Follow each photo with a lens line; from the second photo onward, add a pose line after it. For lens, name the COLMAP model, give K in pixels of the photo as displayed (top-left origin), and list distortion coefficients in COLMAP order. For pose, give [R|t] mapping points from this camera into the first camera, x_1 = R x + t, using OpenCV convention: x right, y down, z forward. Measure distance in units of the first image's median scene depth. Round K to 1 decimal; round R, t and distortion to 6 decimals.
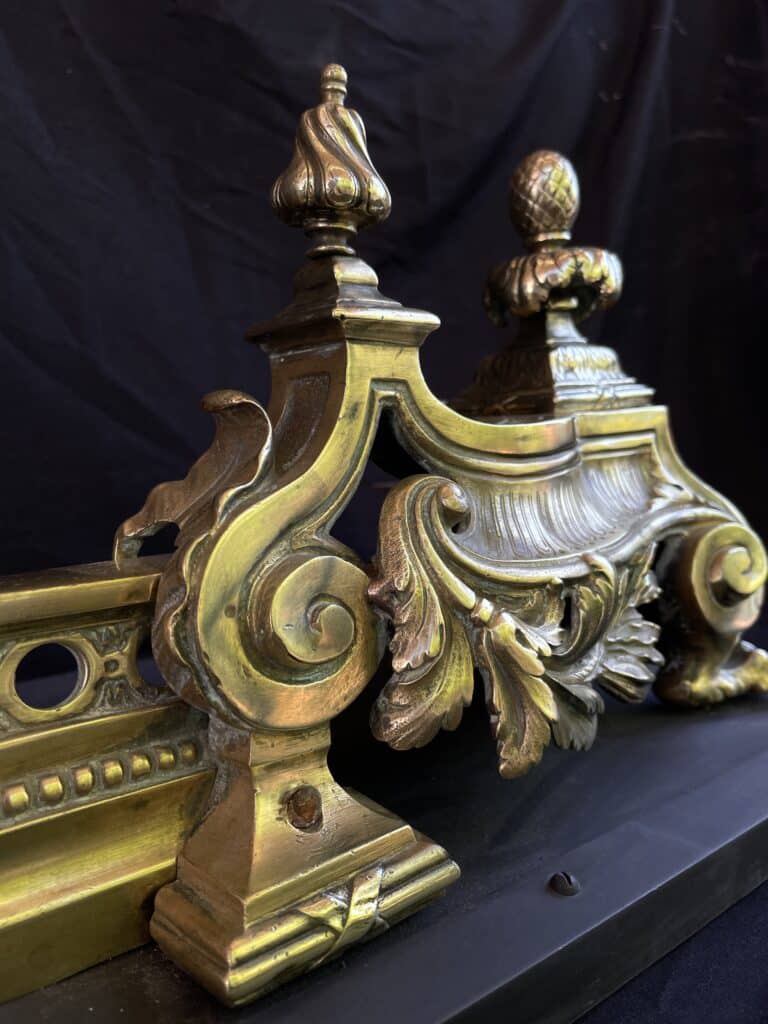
lens RADIAL K [[811.3, 0, 384.0], [0, 811.3, 512.0], [0, 0, 1]] dist [0.072258, -0.144494]
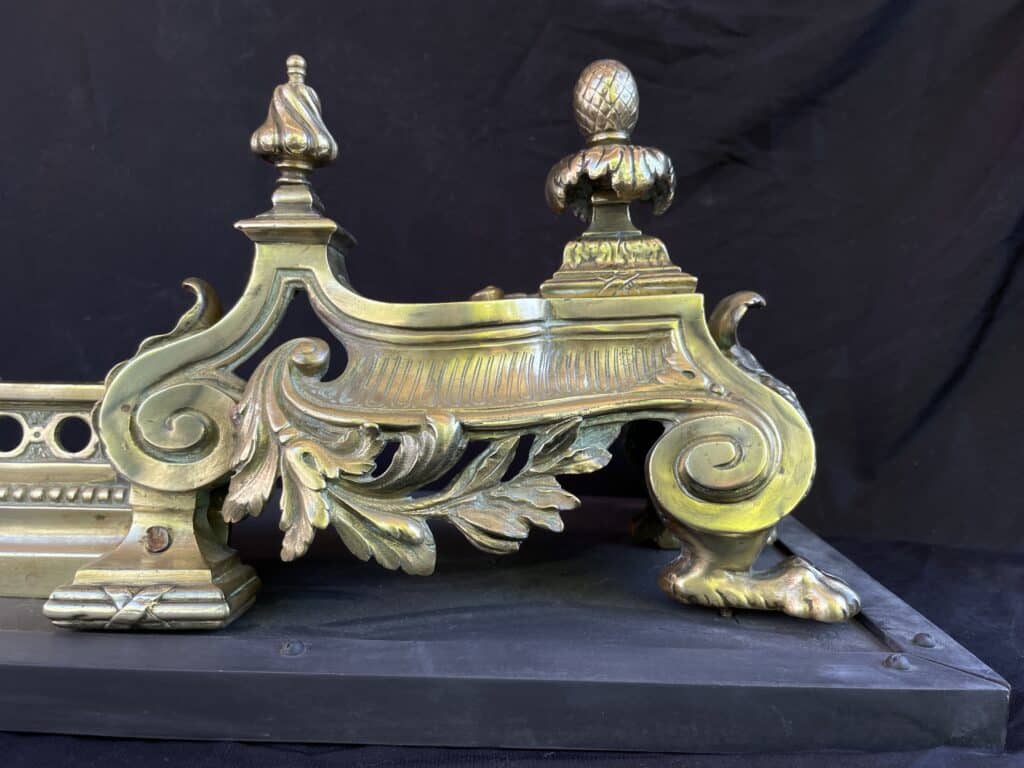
lens RADIAL K [[764.2, 0, 518.4], [0, 764.2, 381.2], [0, 0, 1]] dist [0.004345, -0.005094]
pose [[0.773087, 0.056426, -0.631785, 1.212652], [-0.090333, 0.995677, -0.021610, 0.024830], [0.627834, 0.073777, 0.774843, 0.249089]]
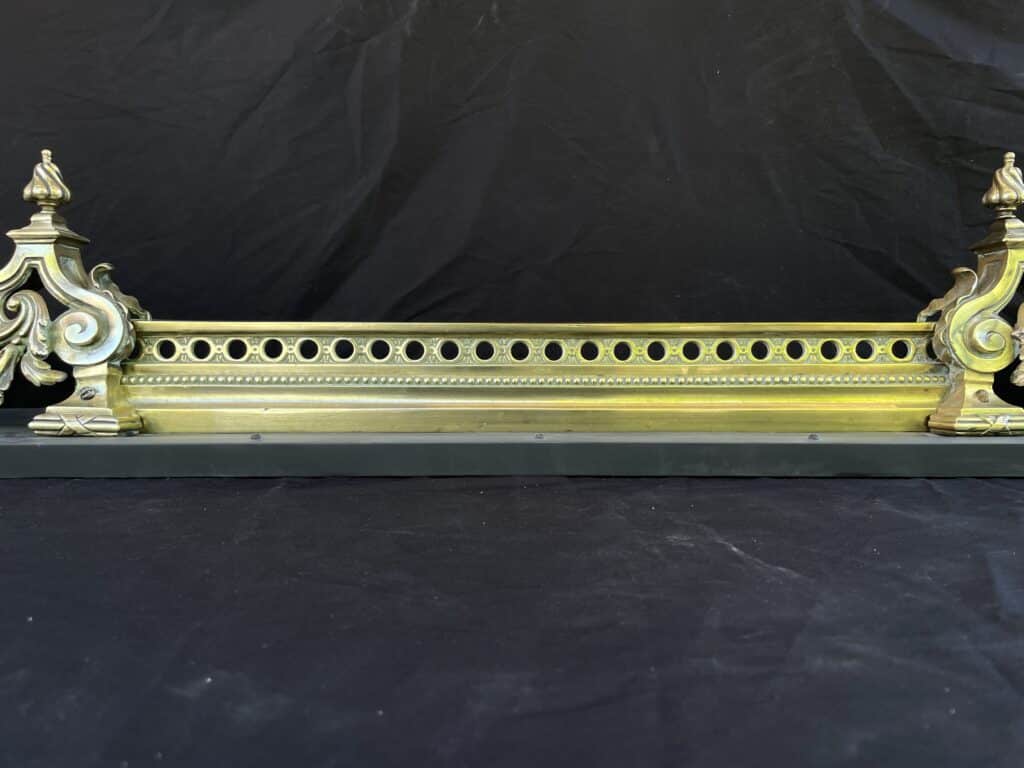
lens RADIAL K [[764.2, 0, 518.4], [0, 764.2, 381.2], [0, 0, 1]] dist [0.004345, -0.005094]
pose [[0.781094, 0.042286, -0.622981, 0.314754], [-0.063905, 0.997879, -0.012391, 0.415023], [0.621135, 0.049491, 0.782139, -2.246099]]
